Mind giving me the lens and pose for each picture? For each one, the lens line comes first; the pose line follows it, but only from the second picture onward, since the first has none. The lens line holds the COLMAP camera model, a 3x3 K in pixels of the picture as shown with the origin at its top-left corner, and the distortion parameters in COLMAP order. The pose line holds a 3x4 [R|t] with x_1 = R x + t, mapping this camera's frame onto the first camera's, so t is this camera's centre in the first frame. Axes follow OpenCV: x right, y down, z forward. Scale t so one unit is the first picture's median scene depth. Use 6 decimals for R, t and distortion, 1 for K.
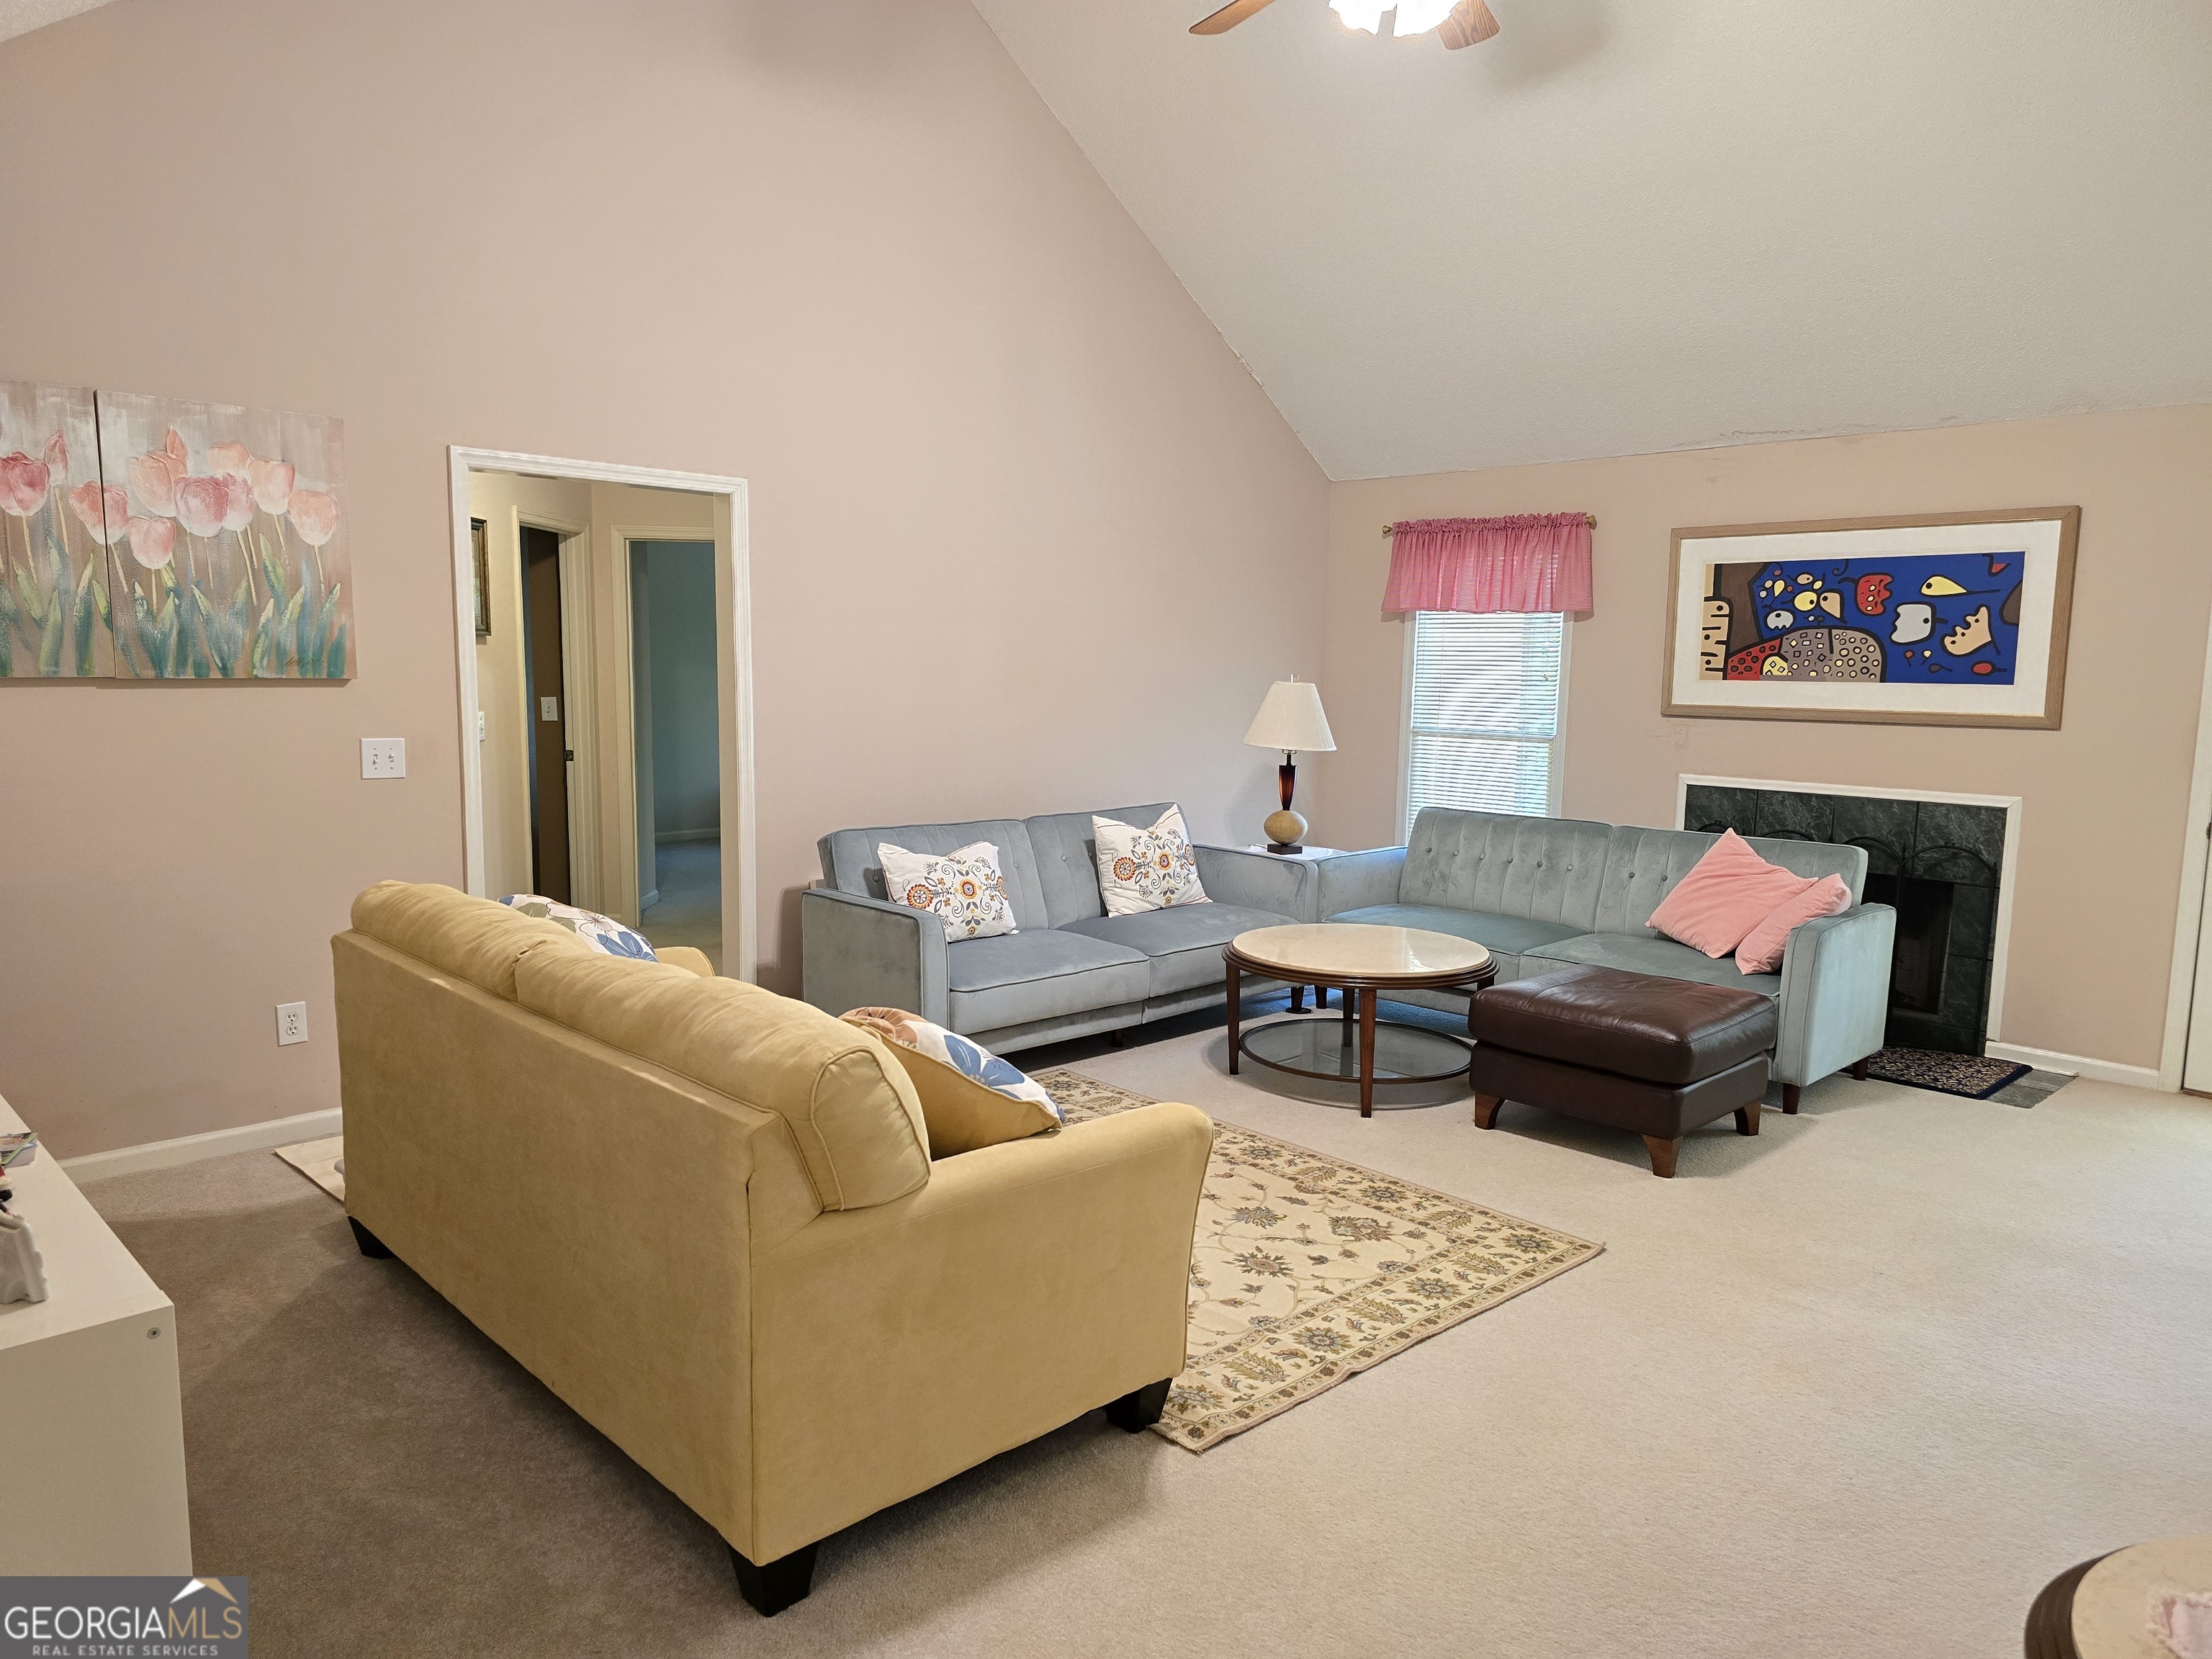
lens RADIAL K [[1473.8, 0, 1115.6], [0, 1473.8, 828.3], [0, 0, 1]] dist [0.054194, -0.045567]
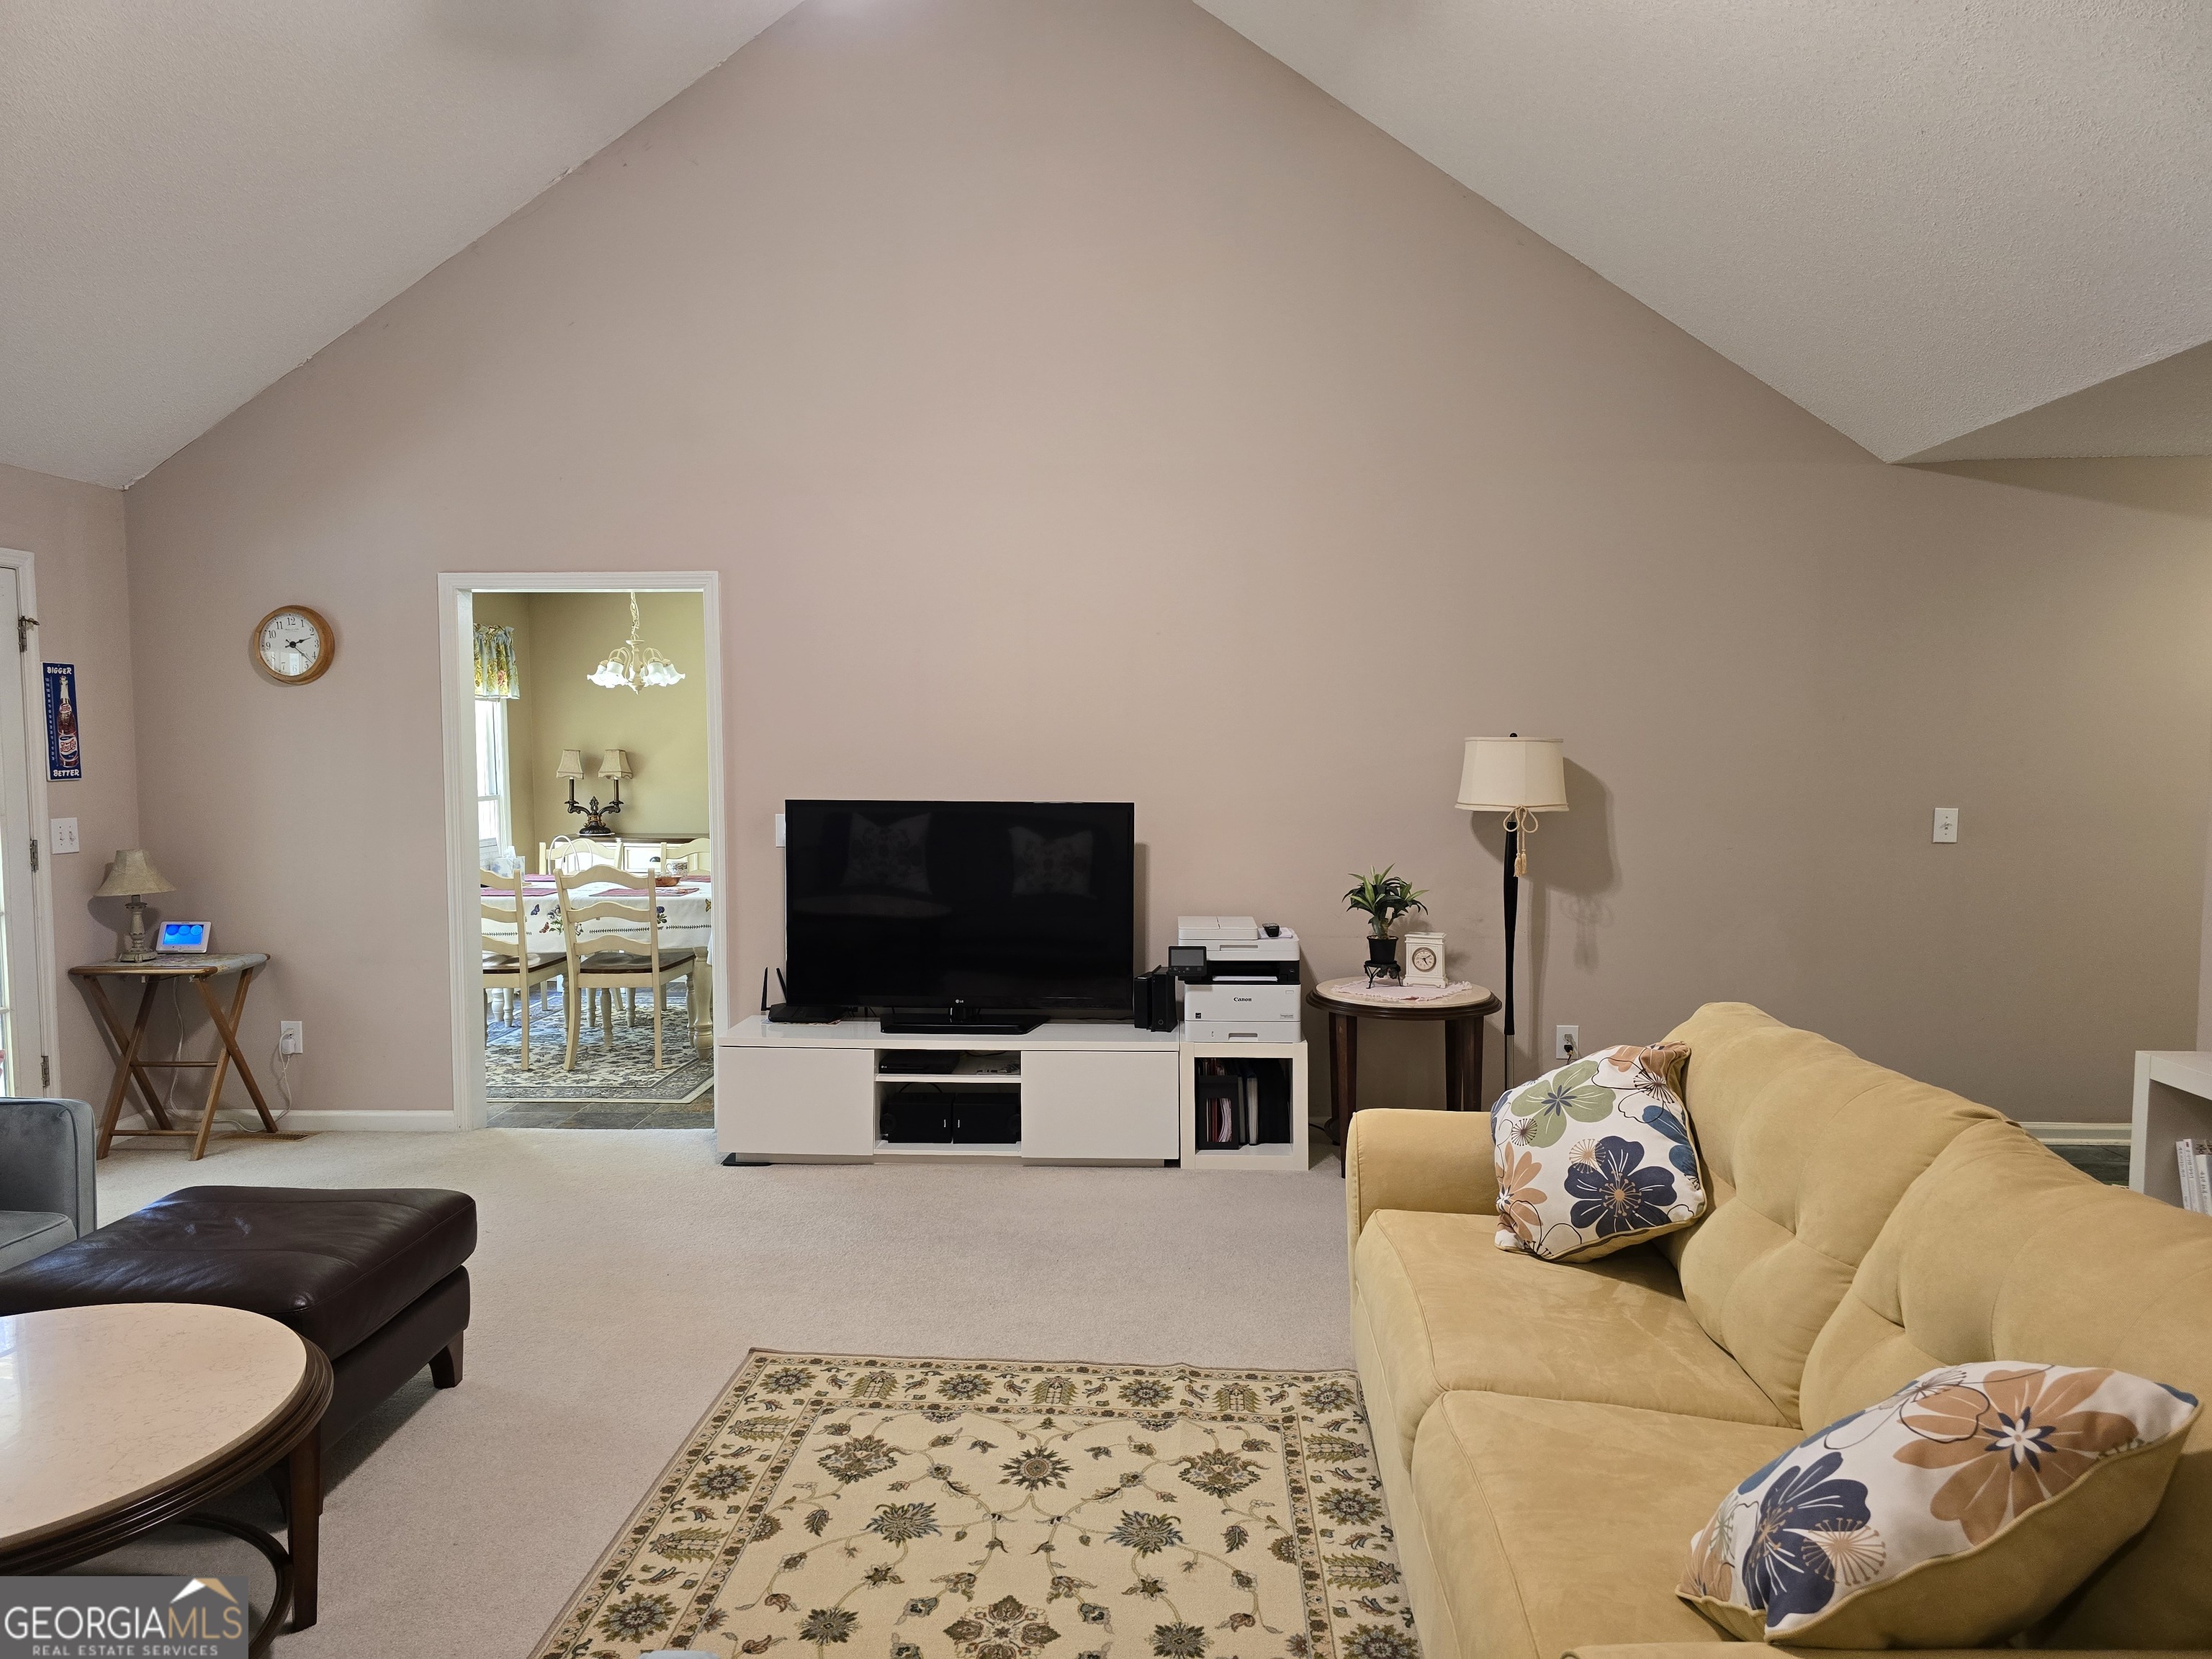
lens RADIAL K [[1473.8, 0, 1115.6], [0, 1473.8, 828.3], [0, 0, 1]] dist [0.054194, -0.045567]
pose [[-0.682212, -0.062823, 0.728451, -0.484910], [0.077938, 0.984377, 0.157885, -0.171855], [-0.726989, 0.164485, -0.666657, 1.396906]]
